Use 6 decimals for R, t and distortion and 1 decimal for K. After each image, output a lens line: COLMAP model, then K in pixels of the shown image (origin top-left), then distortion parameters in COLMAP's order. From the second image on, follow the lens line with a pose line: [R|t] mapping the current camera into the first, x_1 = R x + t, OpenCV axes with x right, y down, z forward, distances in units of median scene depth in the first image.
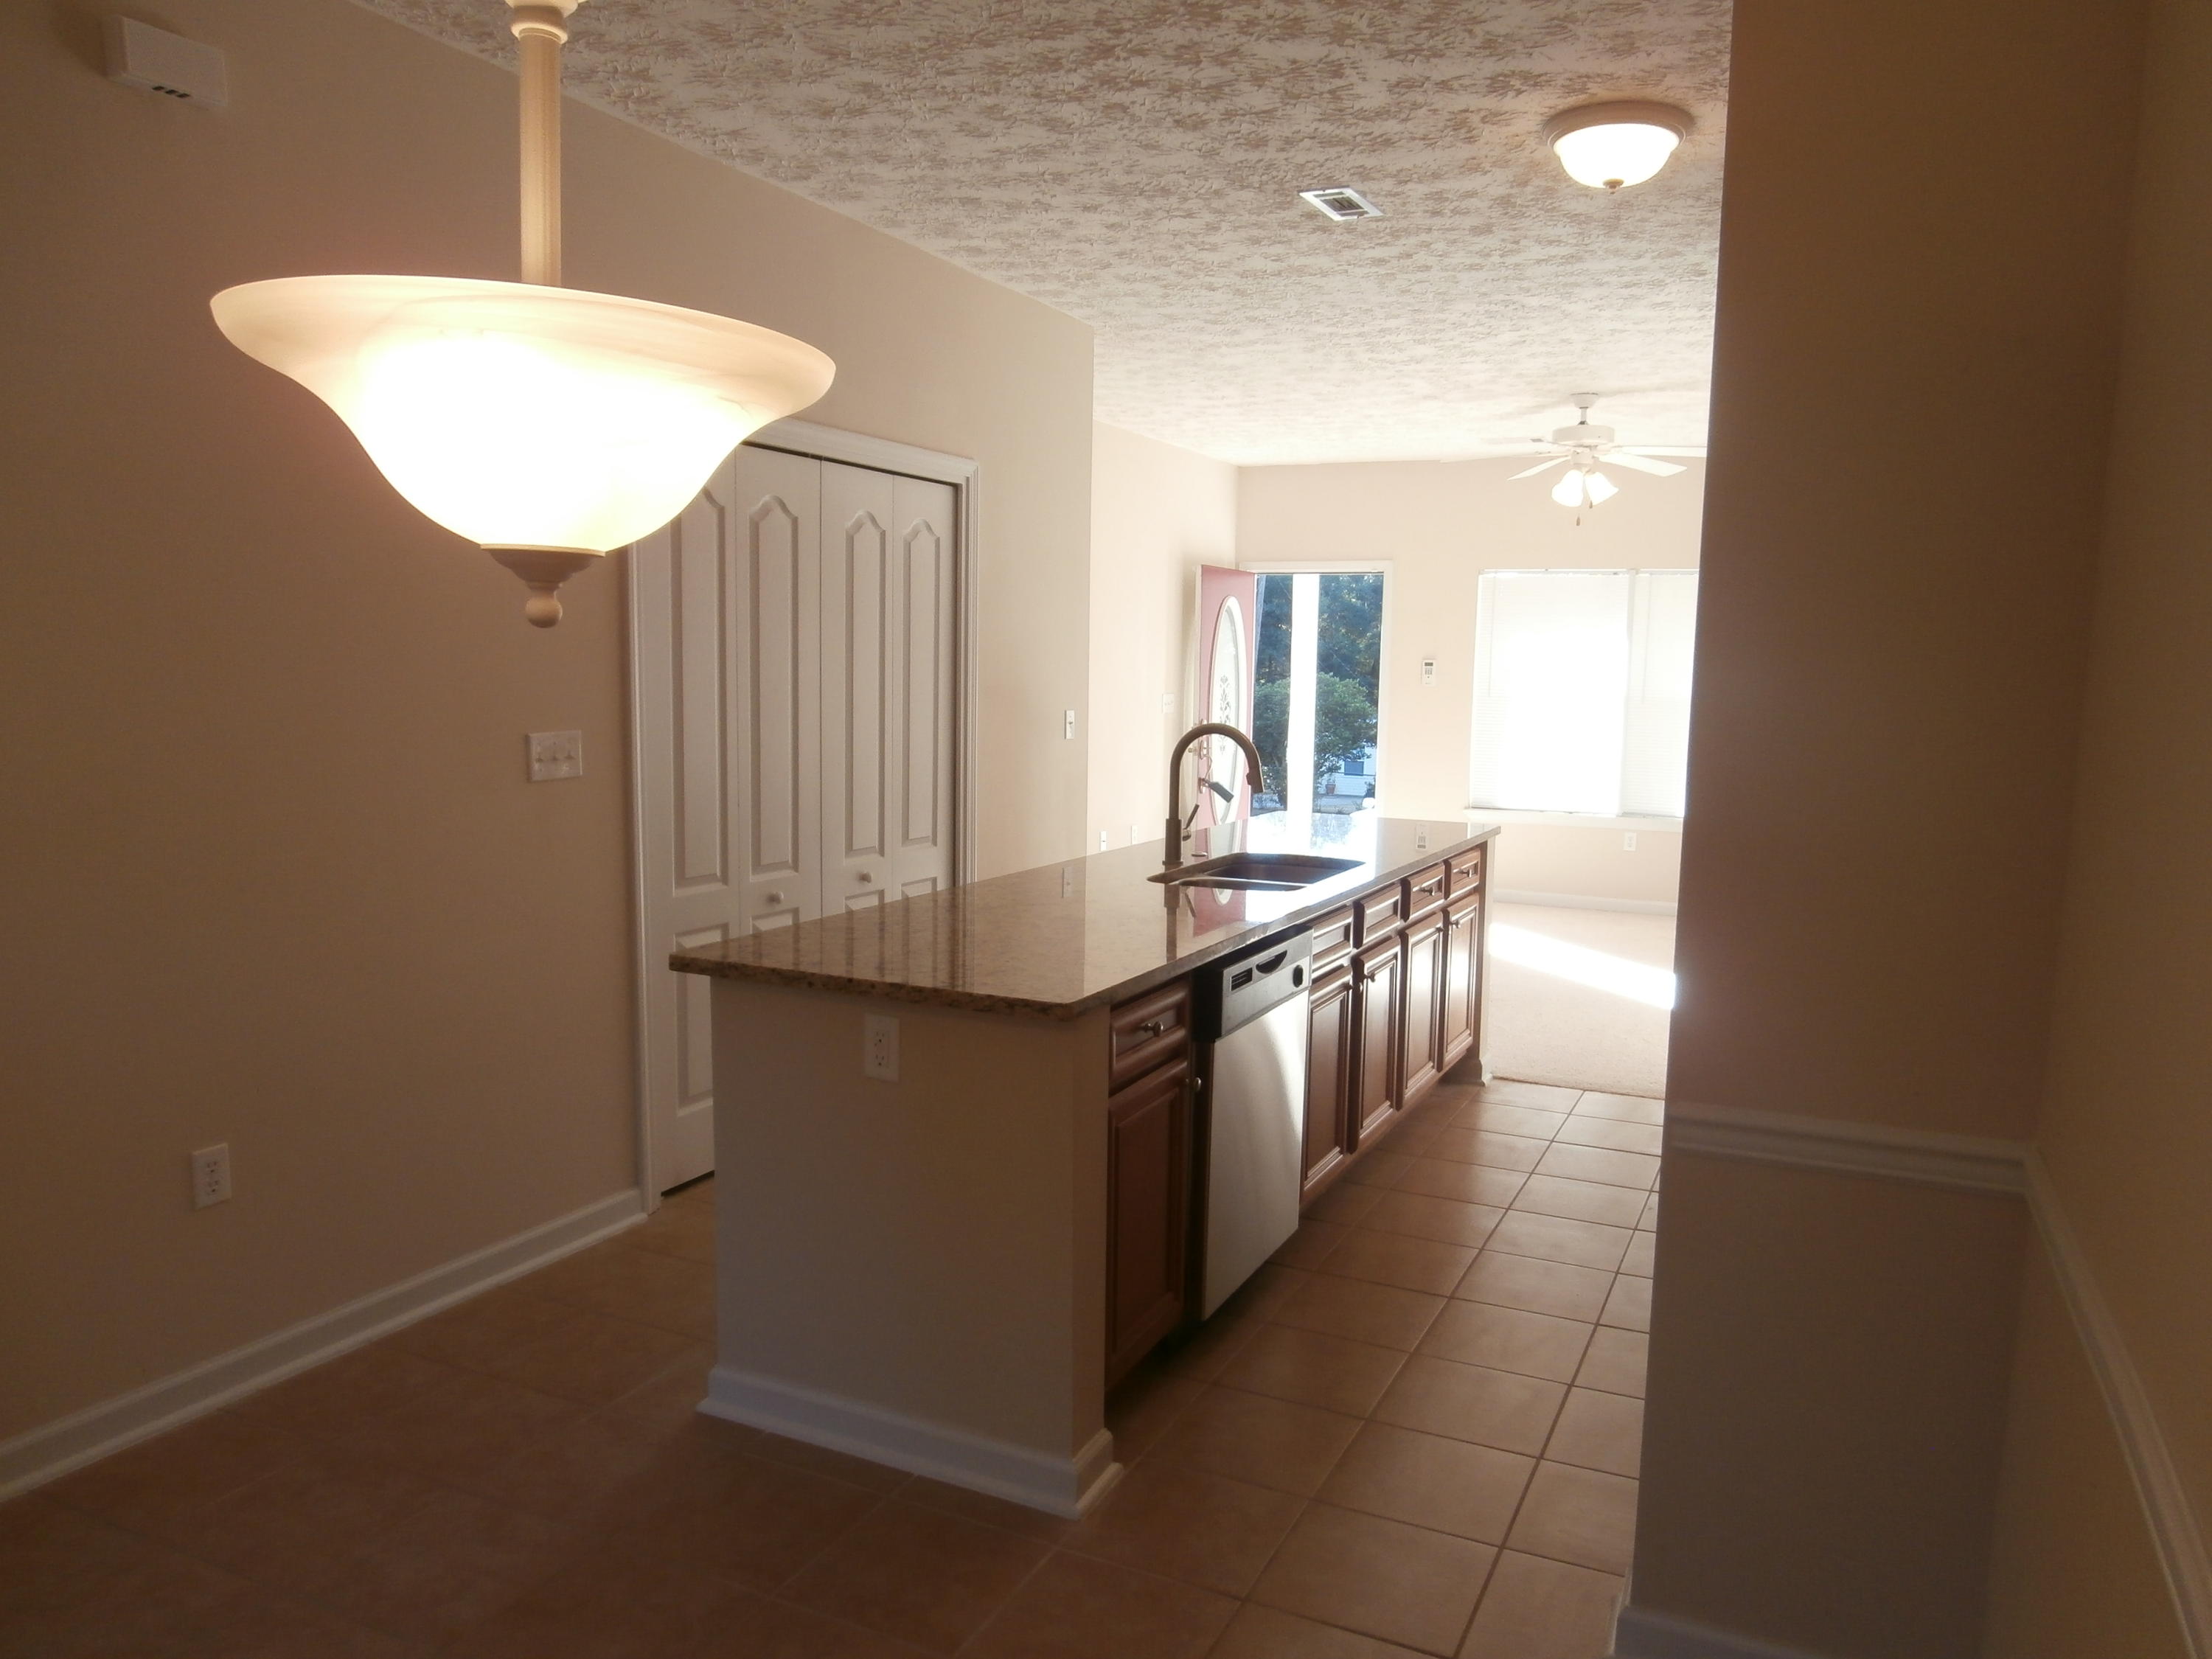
lens RADIAL K [[1528.9, 0, 1106.0], [0, 1528.9, 829.5], [0, 0, 1]] dist [-0.015914, -0.000960]
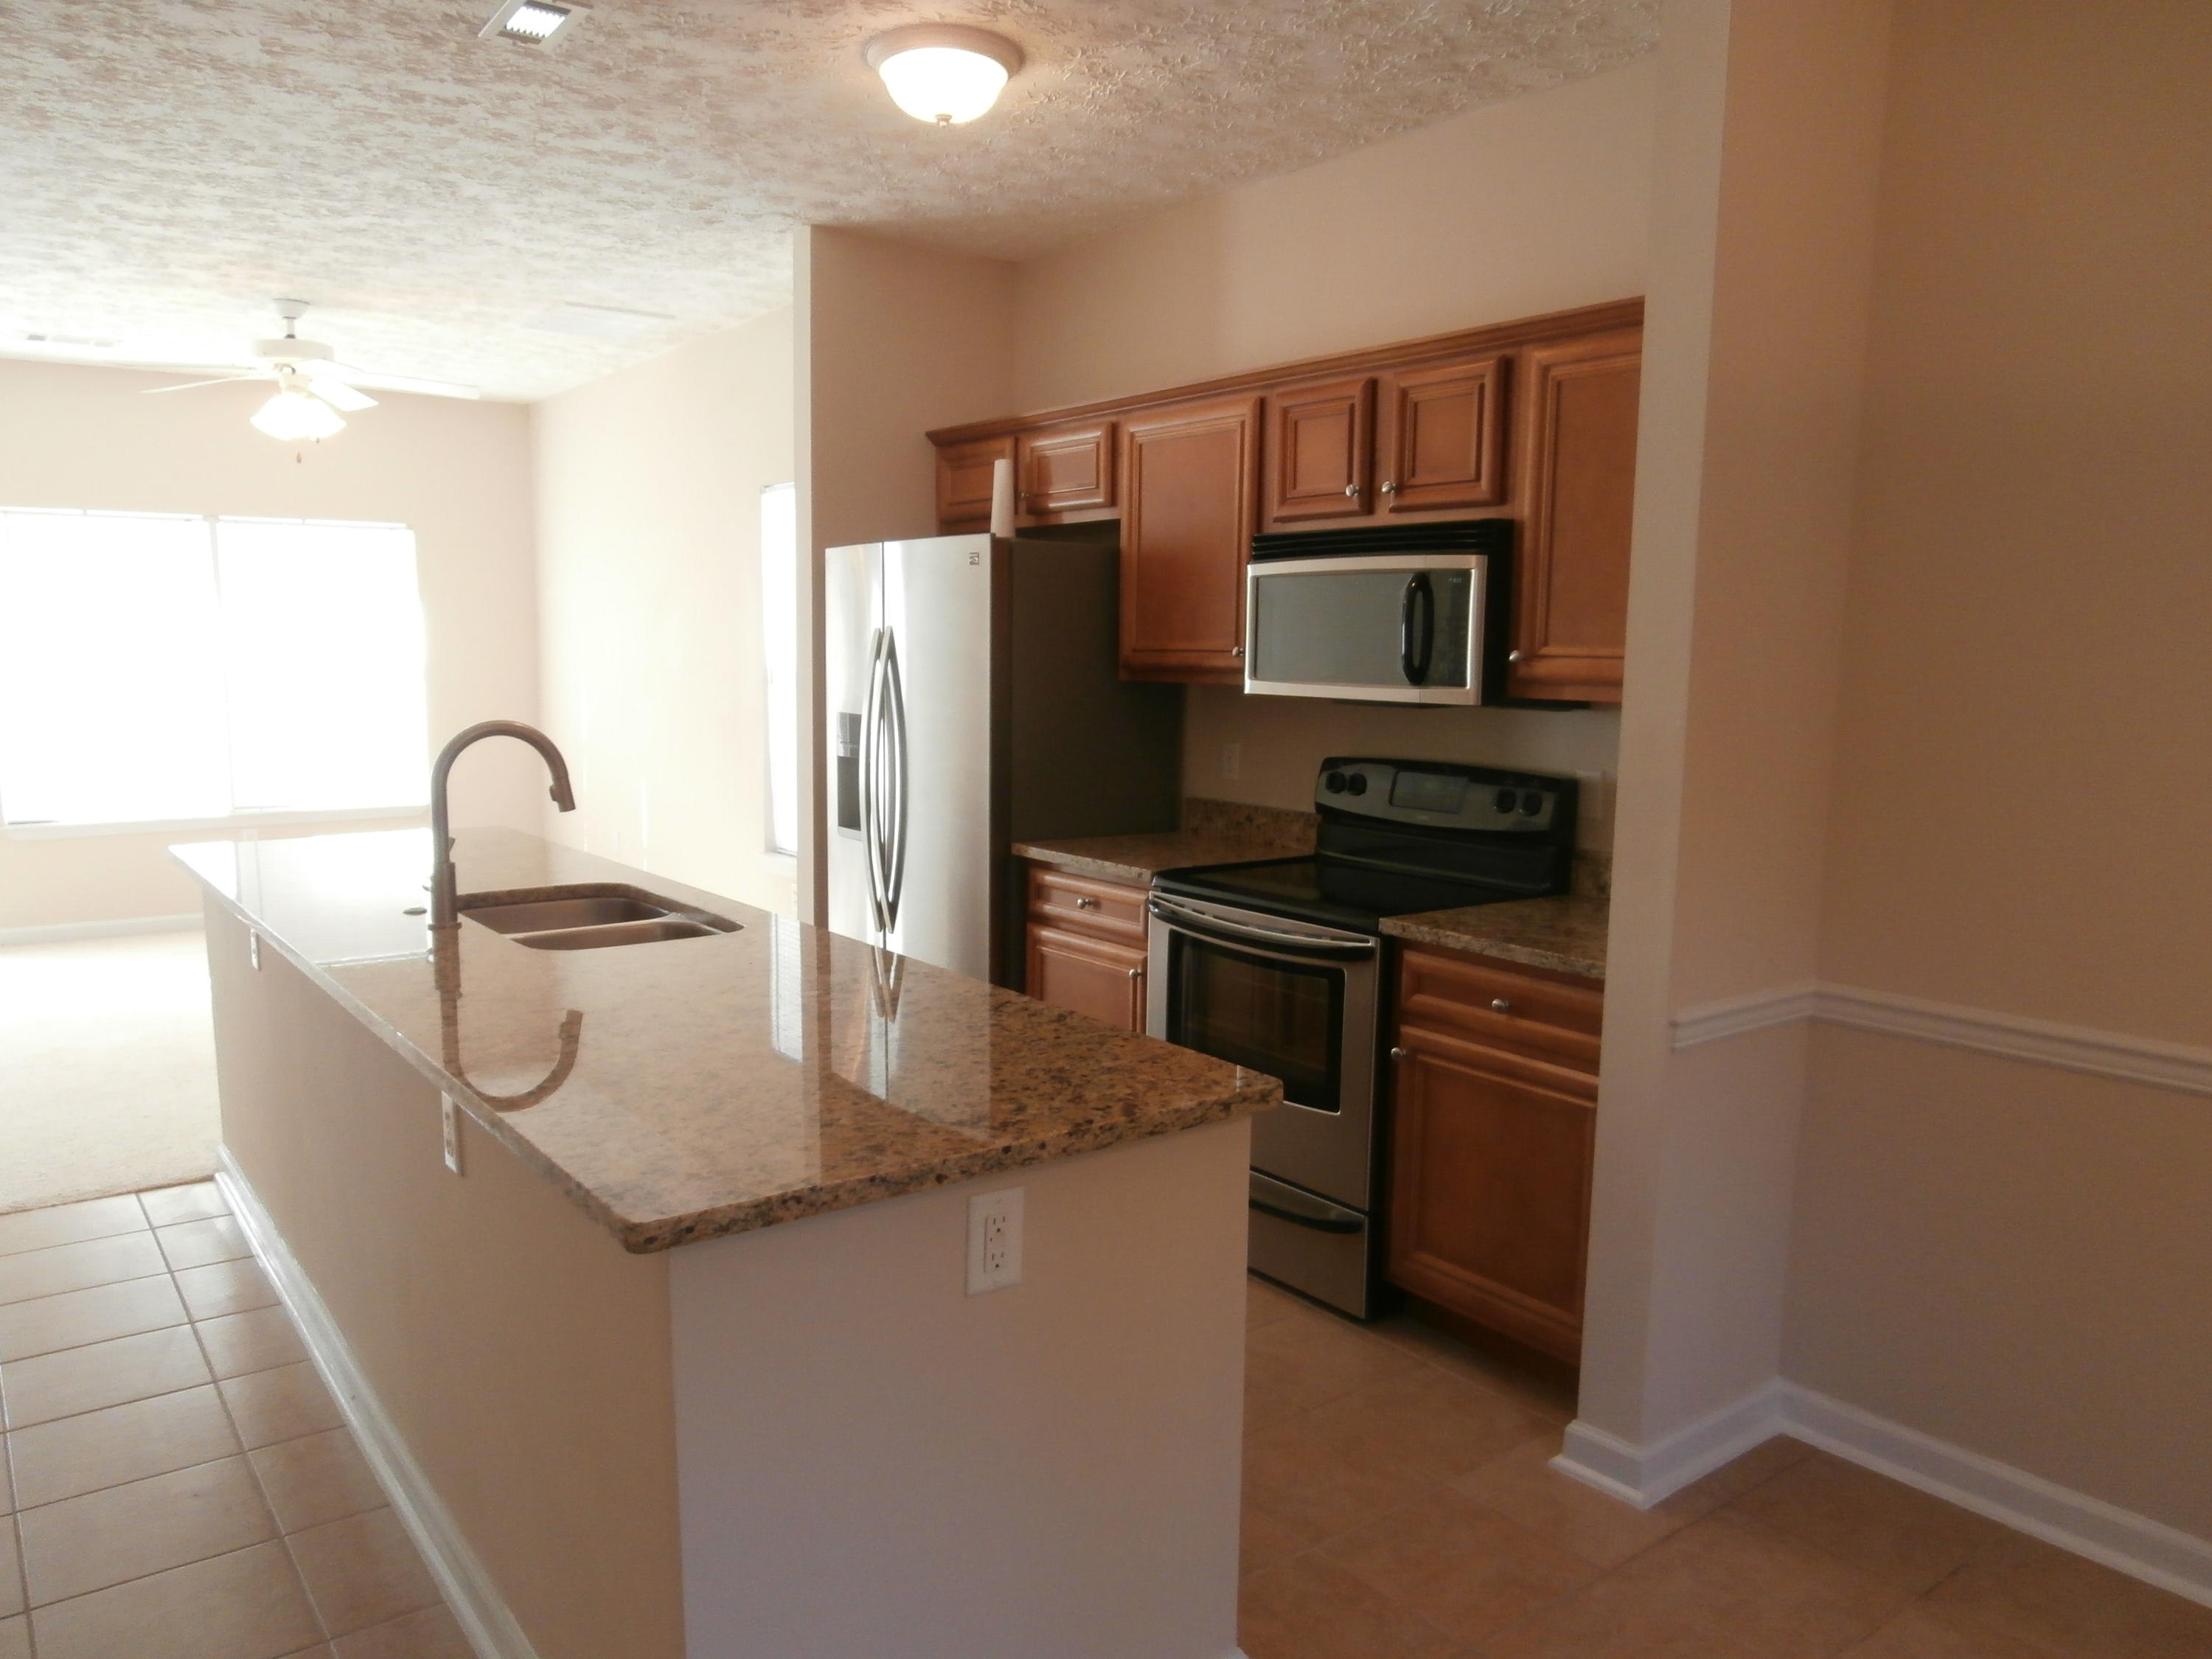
lens RADIAL K [[1550.4, 0, 1102.0], [0, 1550.4, 840.1], [0, 0, 1]] dist [-0.025210, 0.009147]
pose [[0.446090, -0.117926, 0.887185, -0.260289], [0.090376, 0.992150, 0.086436, -0.029610], [-0.890413, 0.041622, 0.453246, 0.247317]]
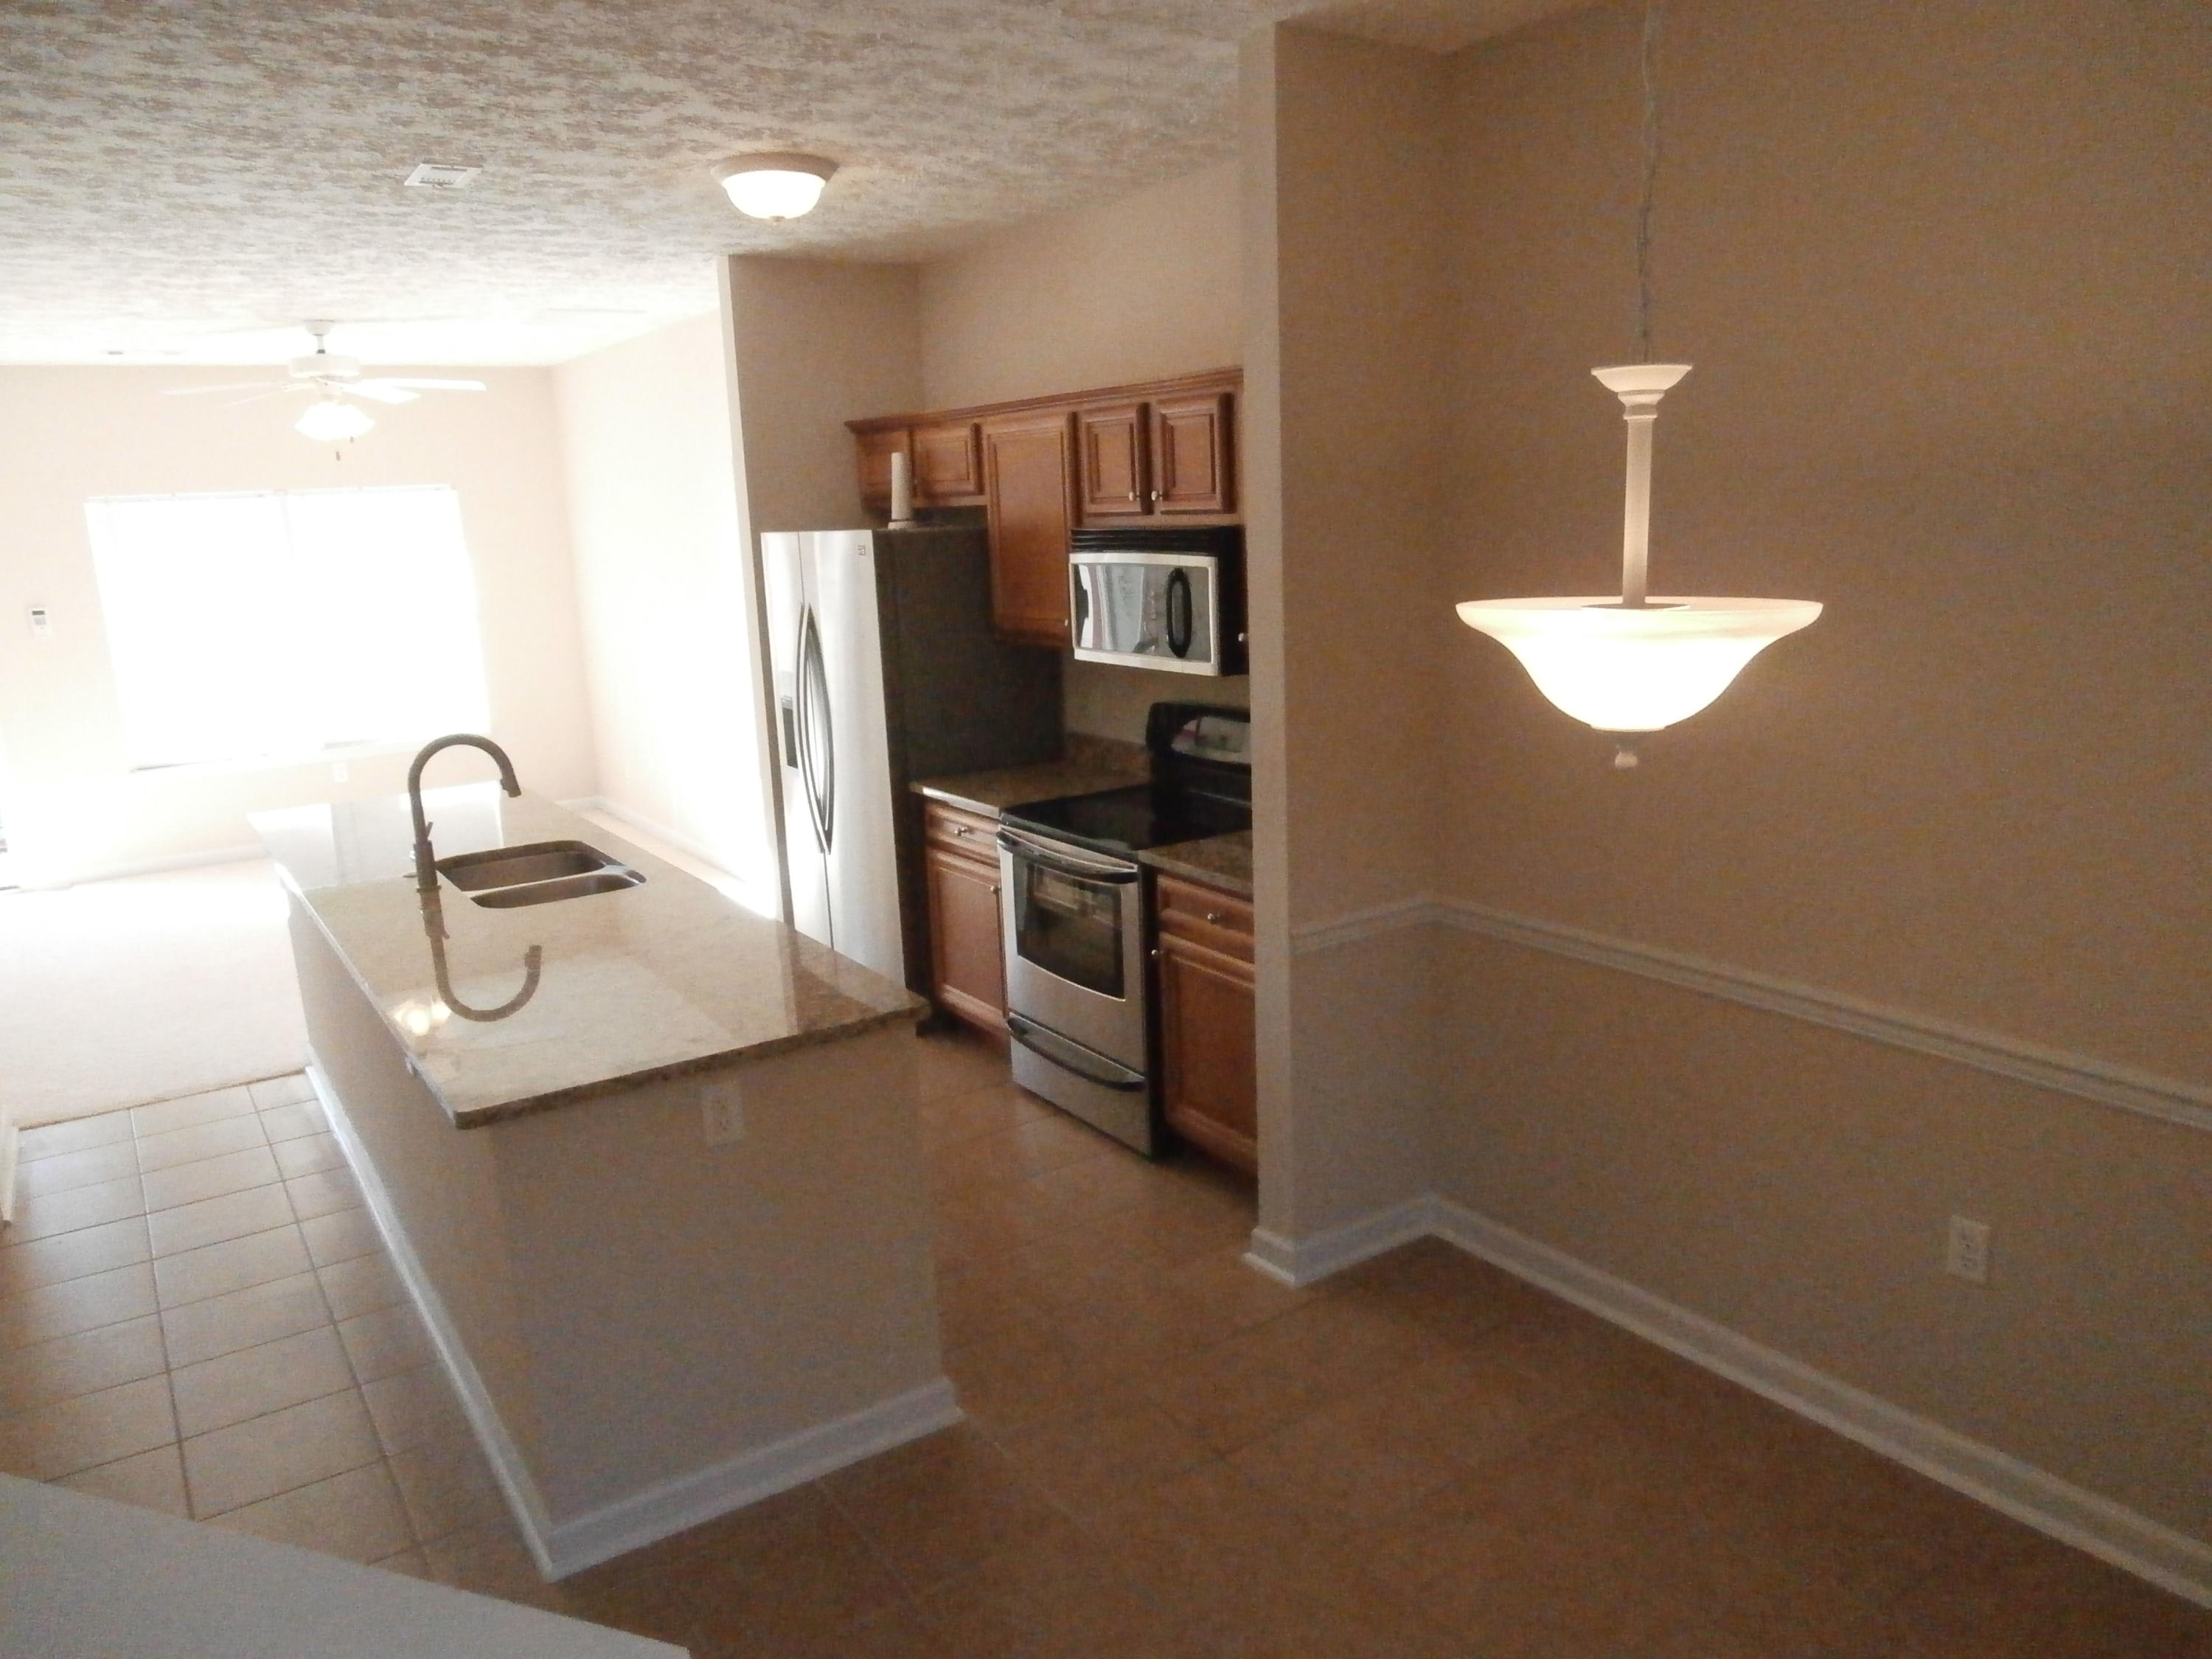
lens RADIAL K [[1546.9, 0, 1106.0], [0, 1546.9, 829.5], [0, 0, 1]] dist [-0.012043, 0.000054]
pose [[0.499096, -0.215662, 0.839281, -0.316034], [0.141667, 0.975812, 0.166499, -0.065995], [-0.854888, 0.035800, 0.517576, 0.093506]]
